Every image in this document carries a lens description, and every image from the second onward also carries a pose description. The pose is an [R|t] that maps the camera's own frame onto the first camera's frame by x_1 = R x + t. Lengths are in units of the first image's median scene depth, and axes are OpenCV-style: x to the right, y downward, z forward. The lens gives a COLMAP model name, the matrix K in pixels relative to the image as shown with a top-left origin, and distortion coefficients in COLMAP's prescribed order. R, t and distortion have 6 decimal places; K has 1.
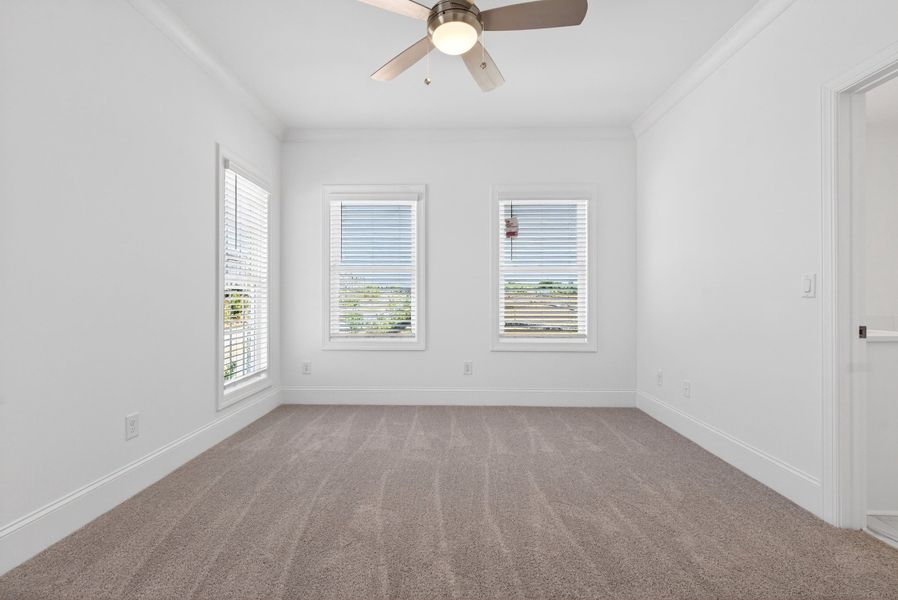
lens RADIAL K [[401.8, 0, 445.4], [0, 401.8, 296.4], [0, 0, 1]] dist [0.001174, -0.000288]
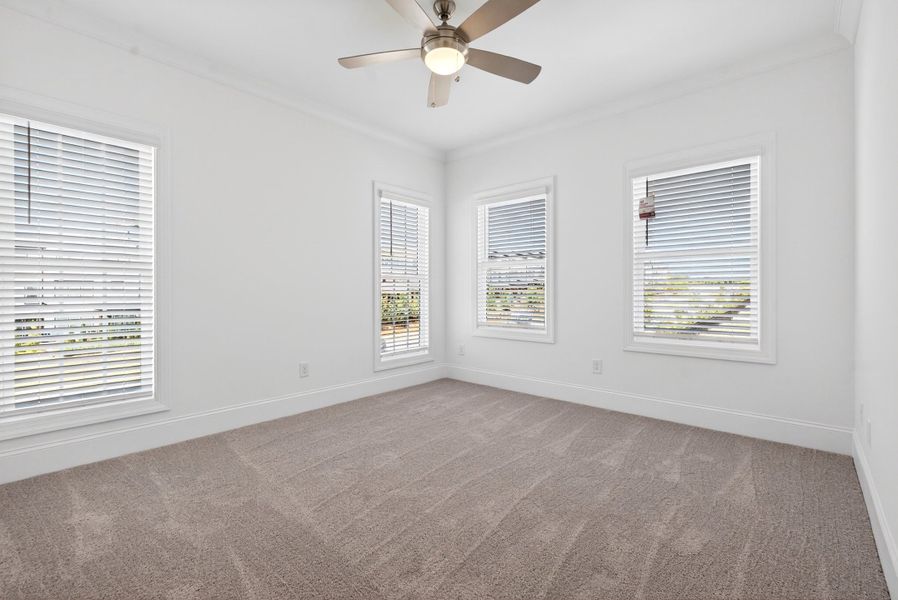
lens RADIAL K [[408.8, 0, 447.0], [0, 408.8, 287.3], [0, 0, 1]] dist [-0.003278, -0.001008]
pose [[0.755720, -0.008347, -0.654842, 0.494203], [0.005218, 0.999964, -0.006725, 0.001802], [0.654874, 0.001665, 0.755736, 0.079326]]
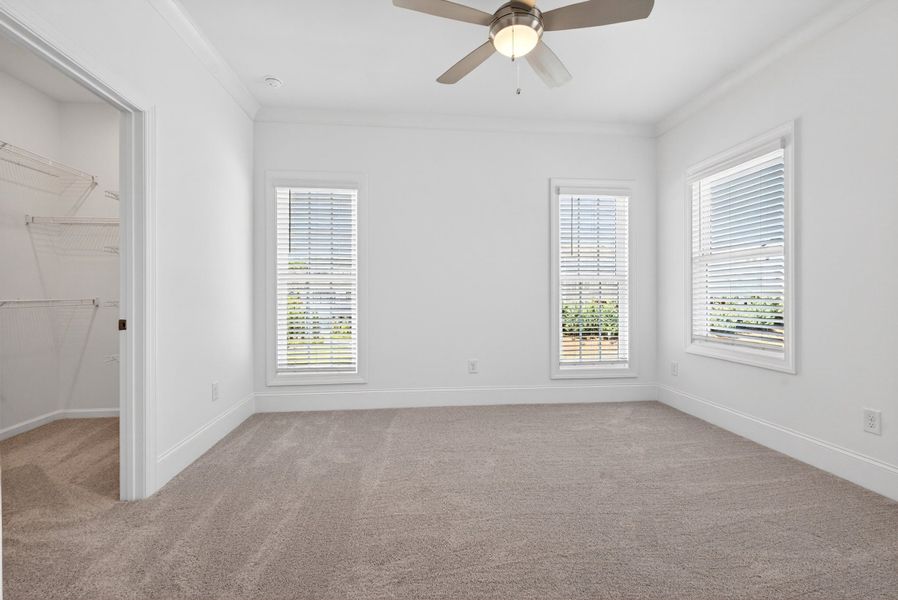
lens RADIAL K [[407.2, 0, 443.7], [0, 407.2, 292.2], [0, 0, 1]] dist [0.001450, -0.000132]
pose [[0.119266, -0.009550, -0.992816, 0.645813], [0.002240, 0.999954, -0.009349, 0.008155], [0.992860, -0.001109, 0.119282, 0.430376]]
